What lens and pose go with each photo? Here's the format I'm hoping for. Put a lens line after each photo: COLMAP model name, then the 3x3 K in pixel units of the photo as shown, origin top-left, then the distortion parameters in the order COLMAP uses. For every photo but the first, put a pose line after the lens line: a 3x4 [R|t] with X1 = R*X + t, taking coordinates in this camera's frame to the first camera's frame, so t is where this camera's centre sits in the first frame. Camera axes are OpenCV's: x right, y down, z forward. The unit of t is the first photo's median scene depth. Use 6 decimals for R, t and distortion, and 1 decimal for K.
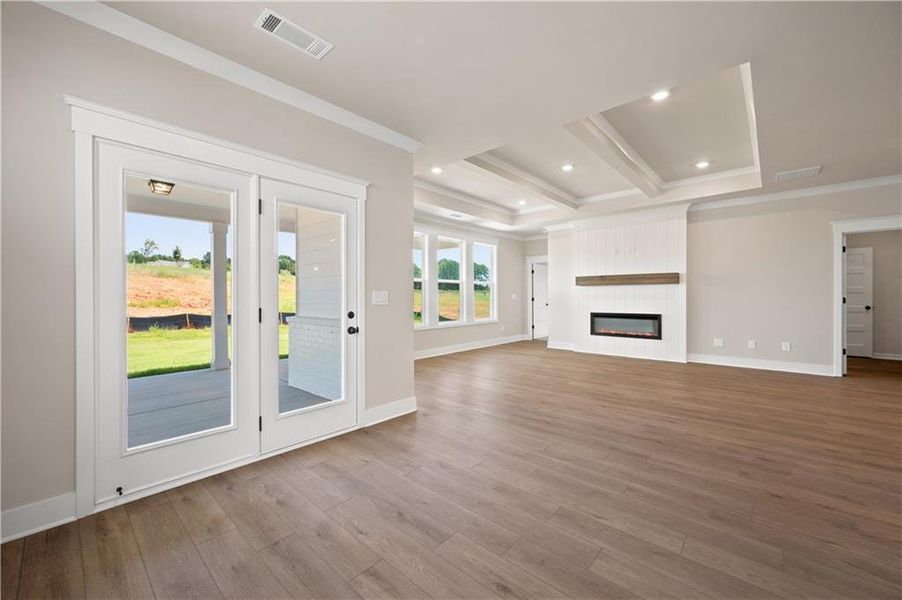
lens RADIAL K [[356.3, 0, 453.0], [0, 356.3, 297.2], [0, 0, 1]] dist [0.000347, -0.000023]
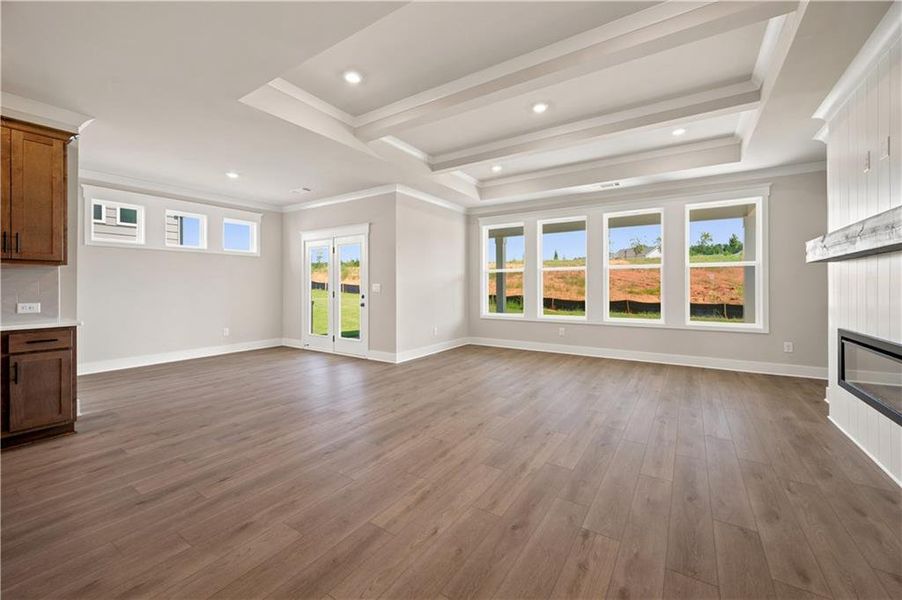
lens RADIAL K [[360.2, 0, 454.0], [0, 360.2, 286.2], [0, 0, 1]] dist [0.000616, -0.000006]
pose [[0.148546, 0.003245, -0.988900, 1.296611], [-0.001187, 0.999994, 0.003103, -0.009459], [0.988905, 0.000713, 0.148549, 0.924886]]
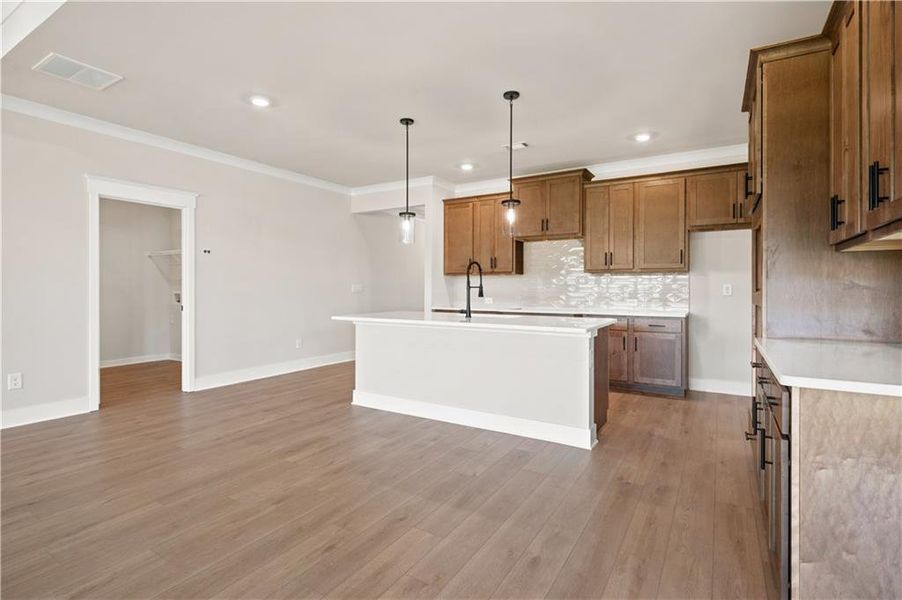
lens RADIAL K [[433.2, 0, 452.4], [0, 433.2, 289.3], [0, 0, 1]] dist [0.002647, 0.000201]
pose [[-0.179028, 0.001702, 0.983842, 0.204141], [0.000648, 0.999998, -0.001612, -0.001912], [-0.983844, 0.000349, -0.179029, 0.613433]]
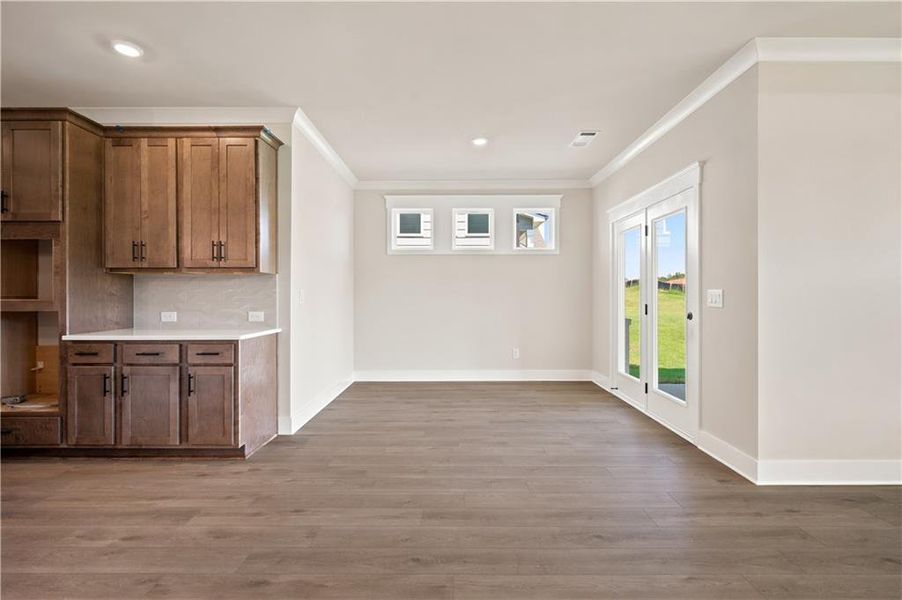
lens RADIAL K [[404.7, 0, 454.9], [0, 404.7, 296.4], [0, 0, 1]] dist [-0.001912, -0.000446]
pose [[-0.745684, 0.004758, -0.666282, 0.672823], [0.001966, 0.999986, 0.004940, -0.005844], [0.666296, 0.002374, -0.745683, 1.066569]]
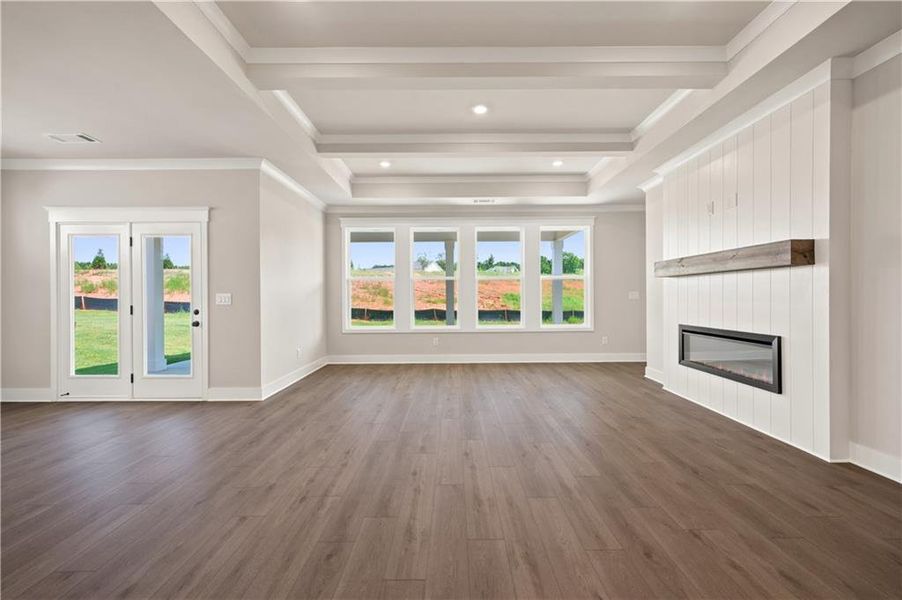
lens RADIAL K [[361.4, 0, 453.4], [0, 361.4, 297.4], [0, 0, 1]] dist [-0.001382, -0.000190]
pose [[0.667390, 0.002479, -0.744705, 1.031977], [0.002852, 0.999979, 0.005885, -0.007011], [0.744703, -0.006051, 0.667368, 0.634259]]
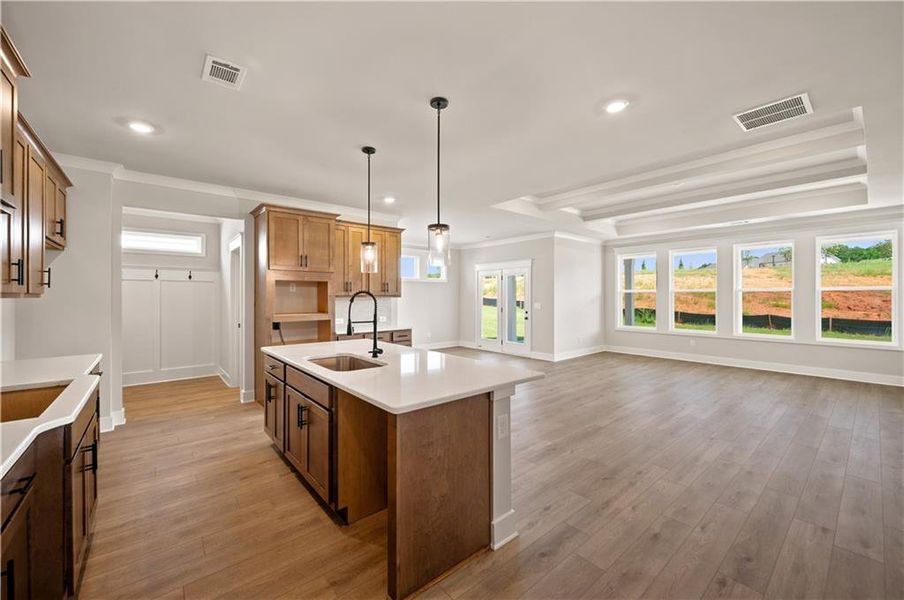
lens RADIAL K [[357.0, 0, 454.0], [0, 357.0, 297.1], [0, 0, 1]] dist [0.000347, -0.000023]
pose [[-0.138222, 0.006946, -0.990377, 1.829559], [-0.000220, 0.999975, 0.007044, -0.060518], [0.990401, 0.001192, -0.138217, 0.648372]]
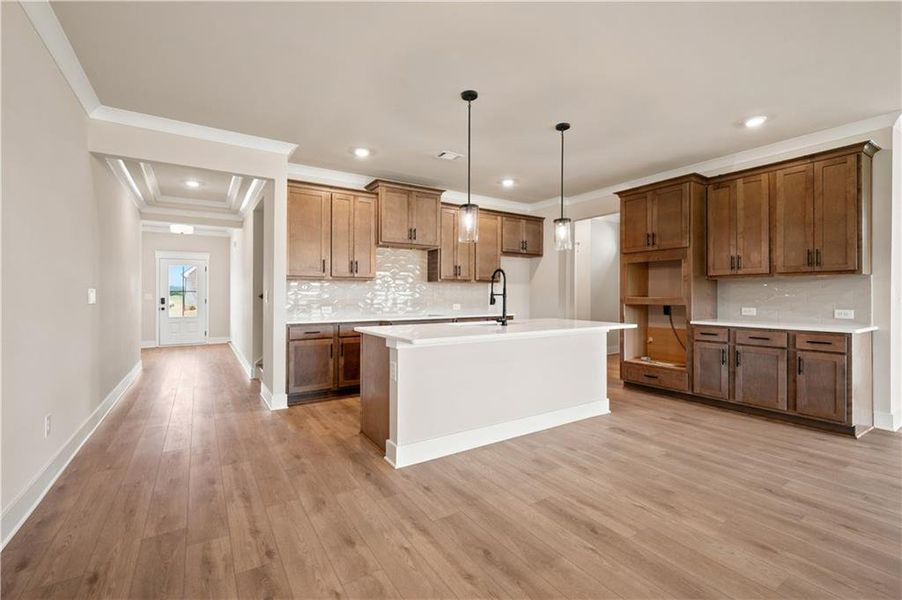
lens RADIAL K [[388.7, 0, 443.5], [0, 388.7, 294.3], [0, 0, 1]] dist [-0.000038, -0.000080]
pose [[-0.961000, 0.004339, 0.276515, 1.057565], [0.003975, 0.999990, -0.001878, -0.007911], [-0.276521, -0.000706, -0.961008, 1.271974]]
